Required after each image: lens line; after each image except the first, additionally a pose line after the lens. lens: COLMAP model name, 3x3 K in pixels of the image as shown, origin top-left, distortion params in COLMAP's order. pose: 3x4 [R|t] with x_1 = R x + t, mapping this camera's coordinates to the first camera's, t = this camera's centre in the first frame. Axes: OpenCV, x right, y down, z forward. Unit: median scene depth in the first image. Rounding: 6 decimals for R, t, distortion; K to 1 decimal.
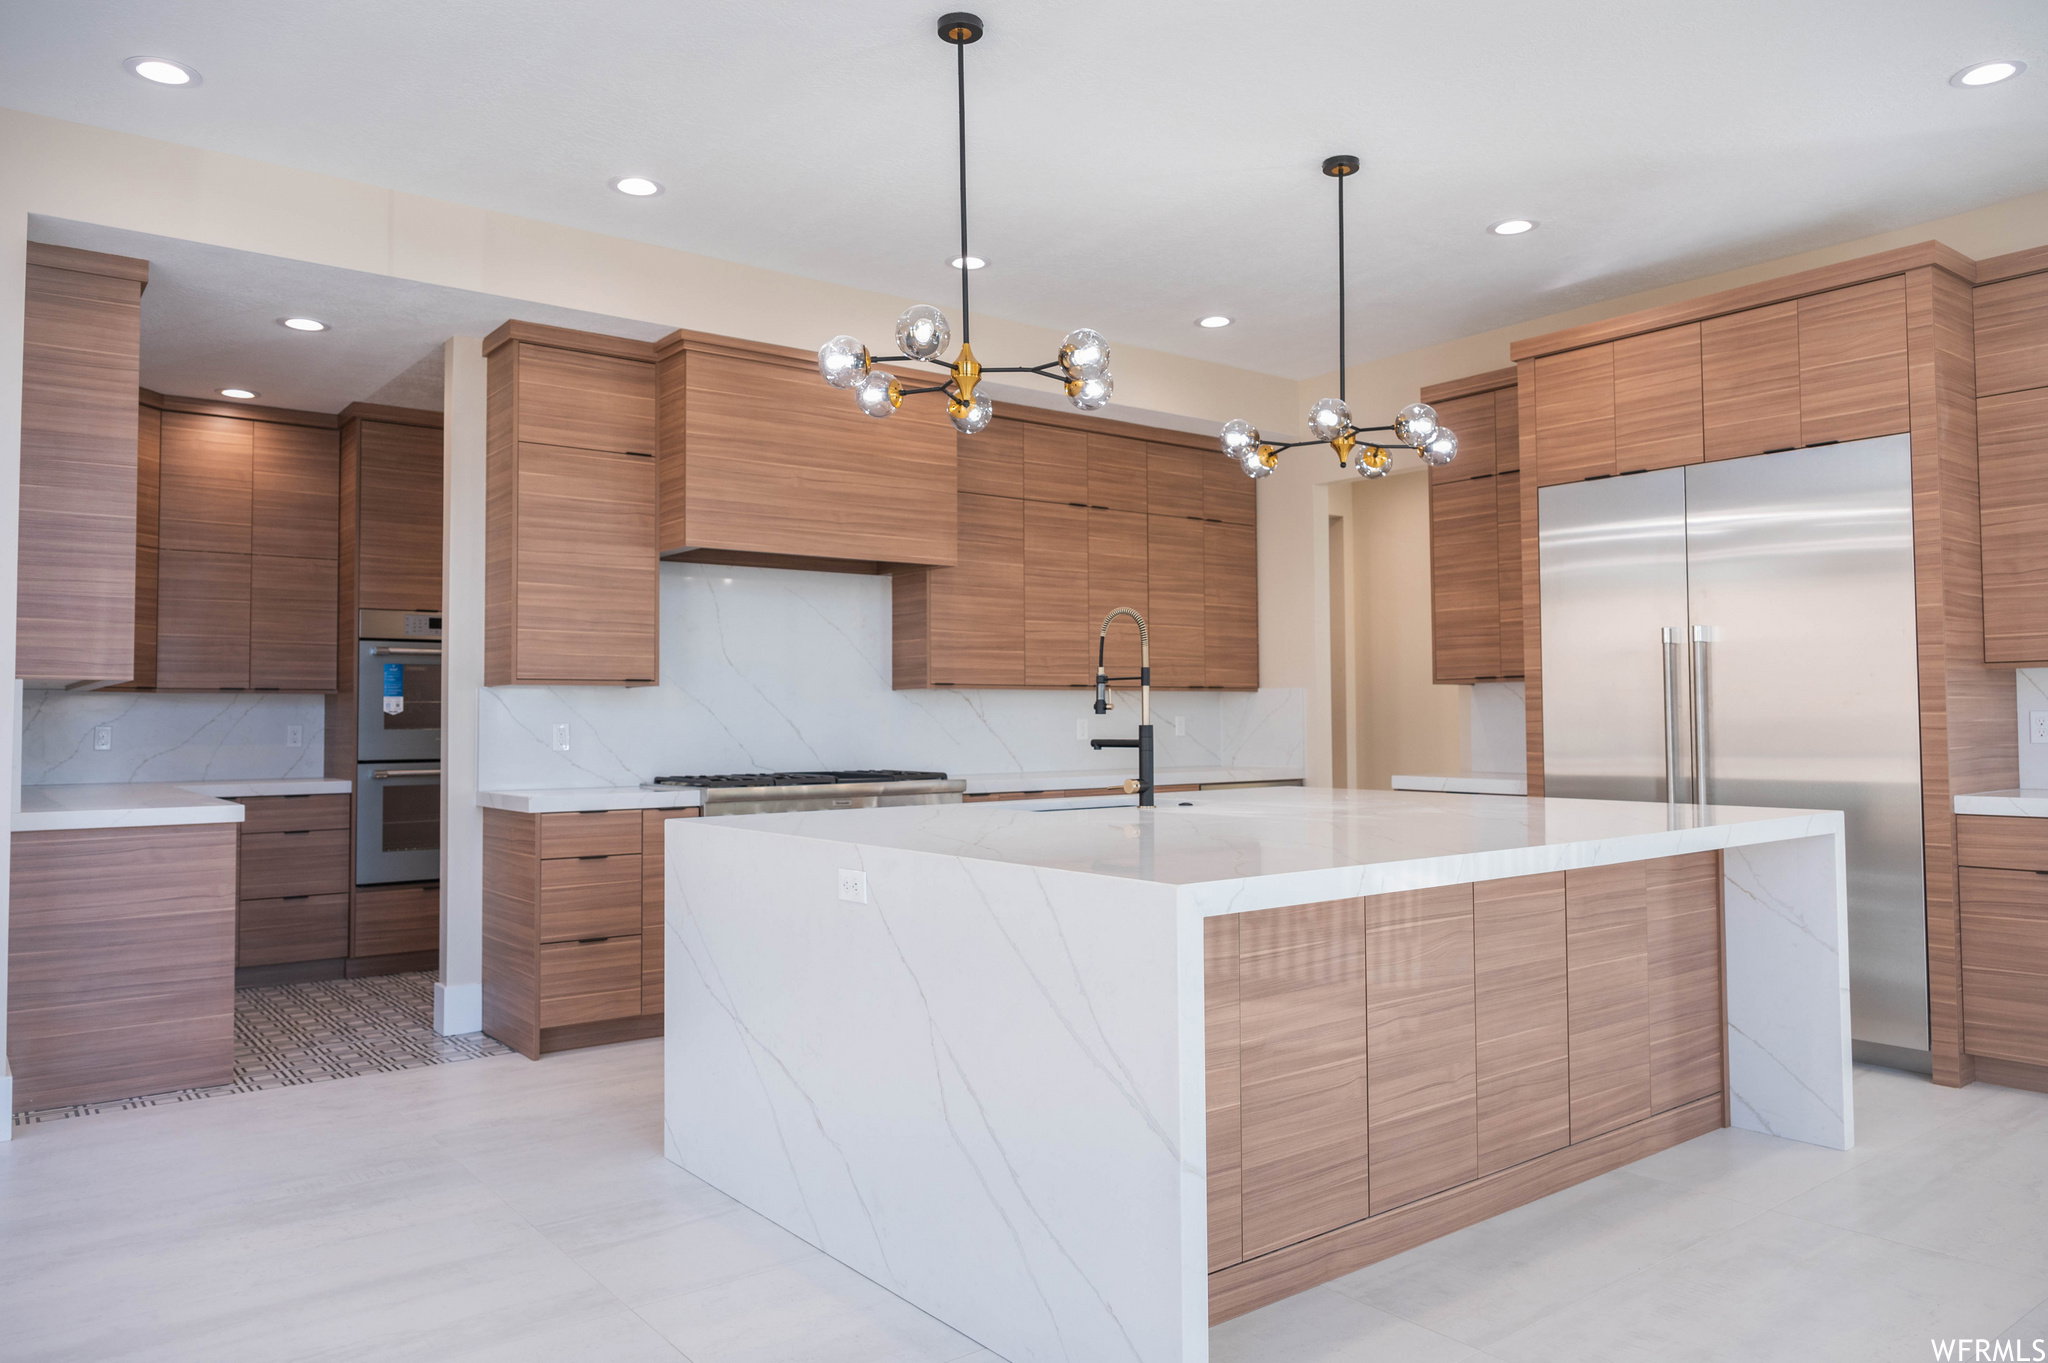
lens RADIAL K [[1408.7, 0, 1028.6], [0, 1408.7, 670.3], [0, 0, 1]] dist [-0.003130, -0.008862]
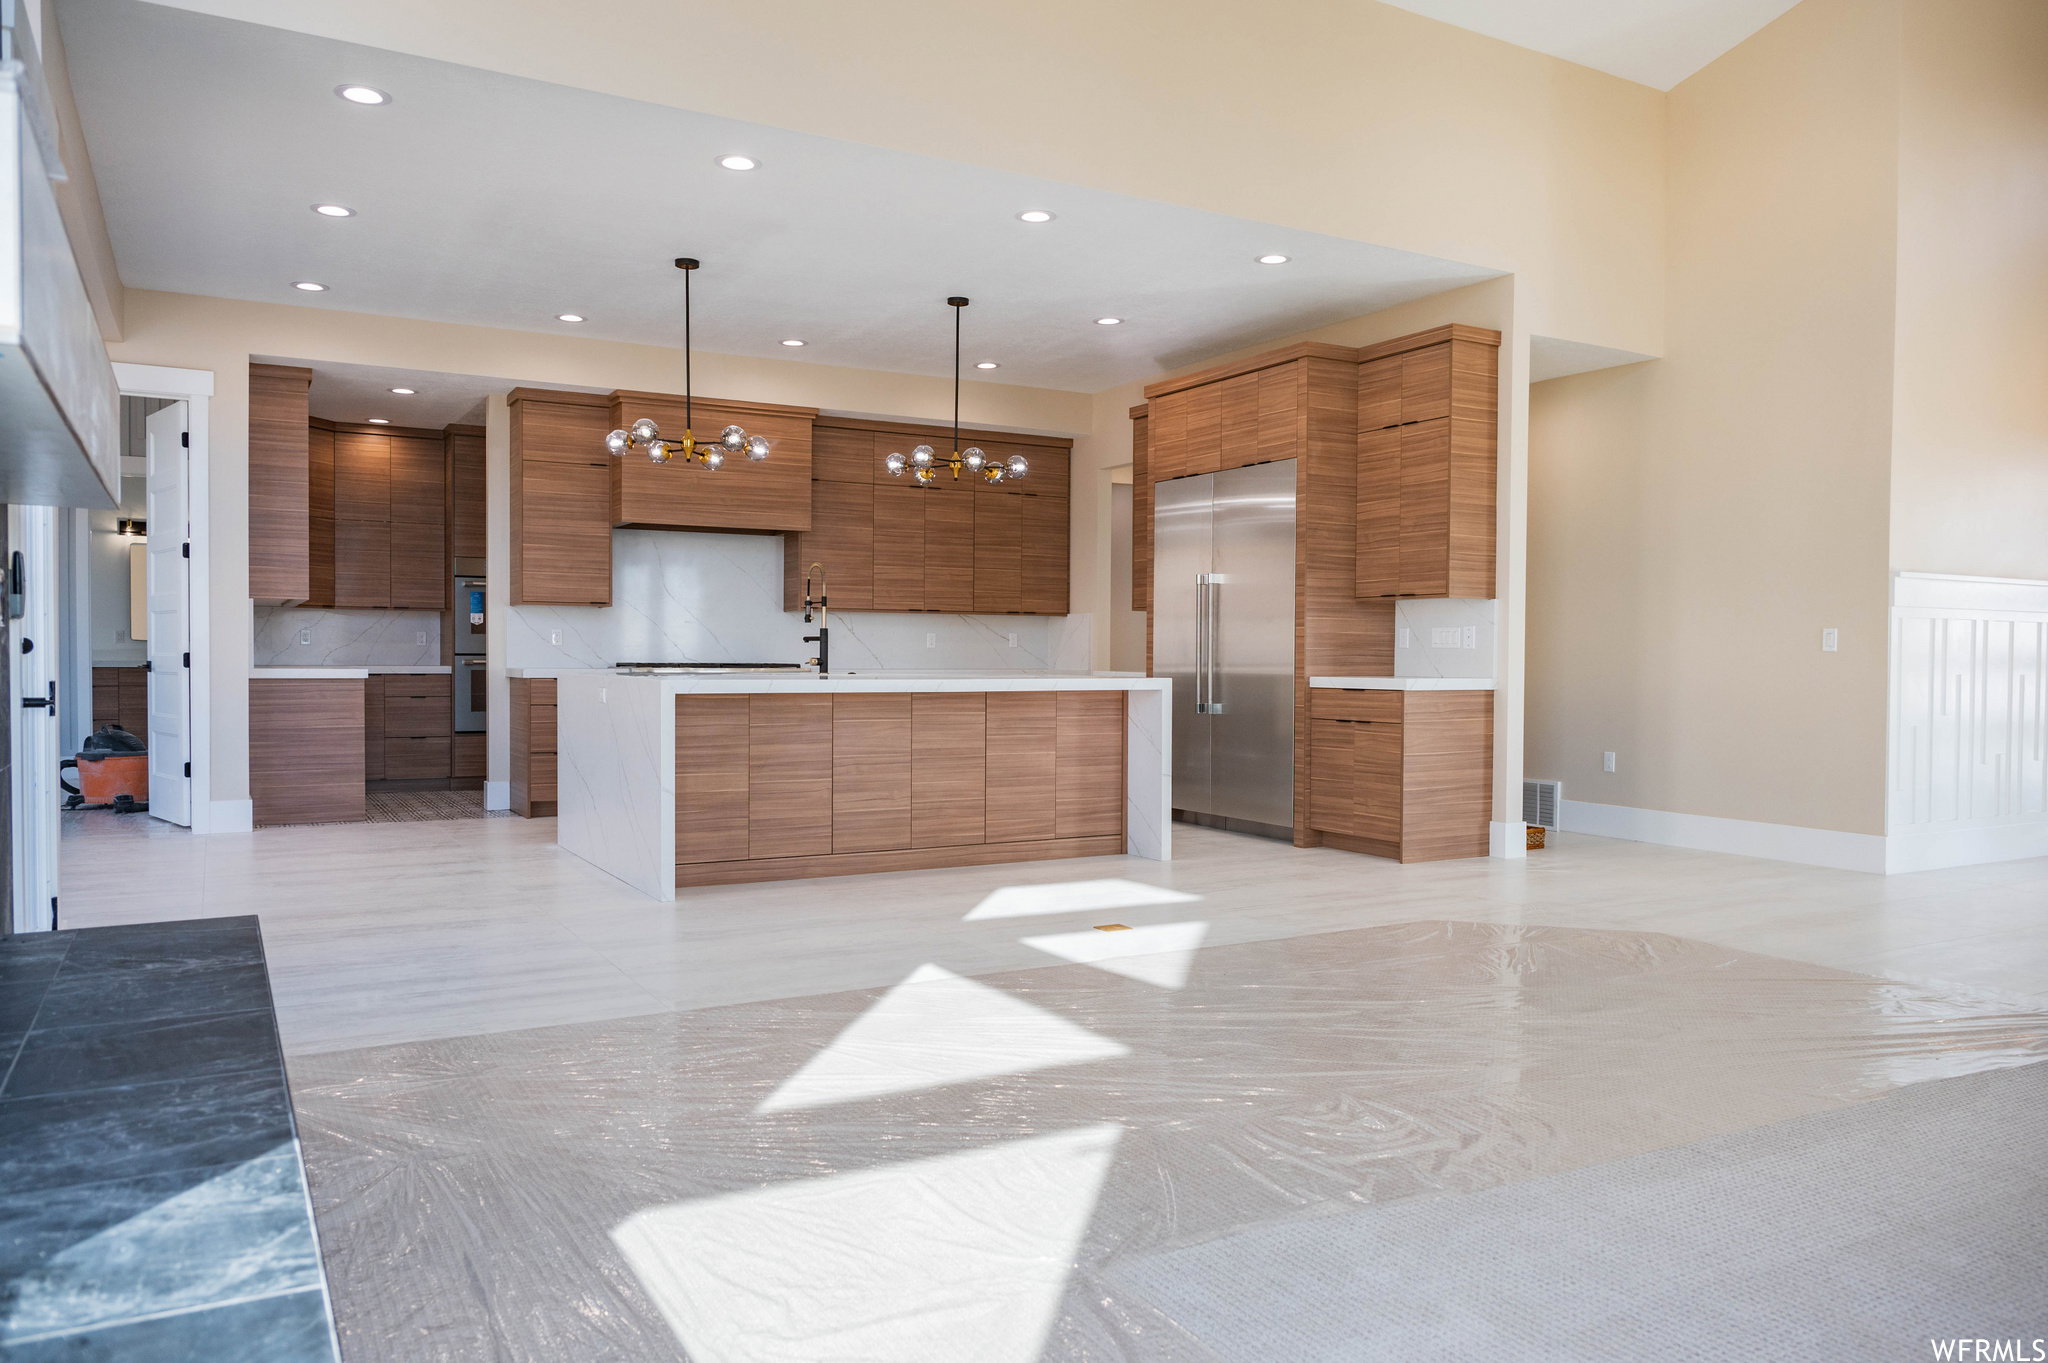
lens RADIAL K [[1408.7, 0, 1020.5], [0, 1408.7, 689.2], [0, 0, 1]] dist [-0.003130, -0.008862]
pose [[0.990706, 0.016310, -0.135042, 0.455531], [-0.008103, 0.998099, 0.061101, 0.003485], [0.135782, -0.059439, 0.988954, -0.596303]]
